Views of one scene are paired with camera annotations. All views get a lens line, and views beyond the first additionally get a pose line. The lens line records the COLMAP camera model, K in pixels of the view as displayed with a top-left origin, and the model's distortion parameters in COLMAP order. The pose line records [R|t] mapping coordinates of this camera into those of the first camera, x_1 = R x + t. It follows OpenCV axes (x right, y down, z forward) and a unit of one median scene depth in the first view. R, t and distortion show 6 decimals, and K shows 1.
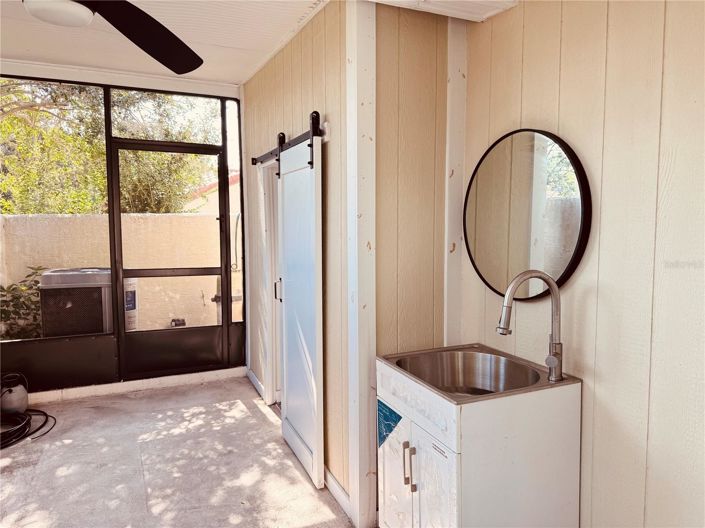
lens RADIAL K [[494.1, 0, 352.7], [0, 494.1, 262.0], [0, 0, 1]] dist [0.094119, -0.140899]
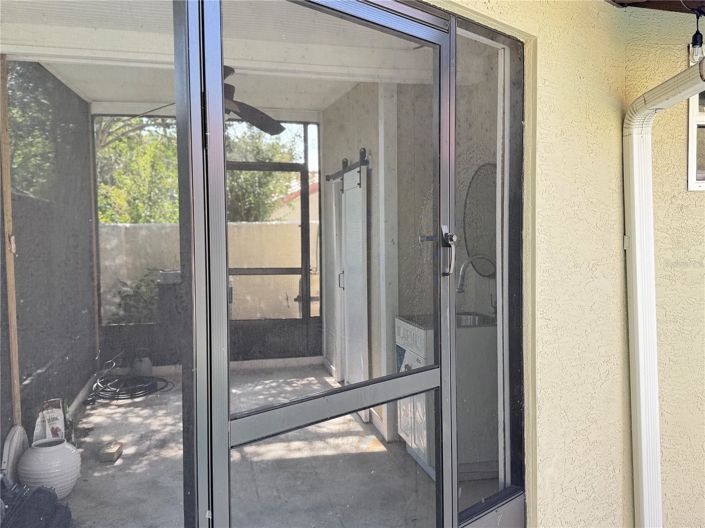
lens RADIAL K [[653.2, 0, 353.3], [0, 653.2, 263.4], [0, 0, 1]] dist [-0.001575, -0.000093]
pose [[0.980410, 0.003222, -0.196941, 0.157123], [-0.009468, 0.999481, -0.030779, 0.048041], [0.196740, 0.032040, 0.979932, -0.479841]]
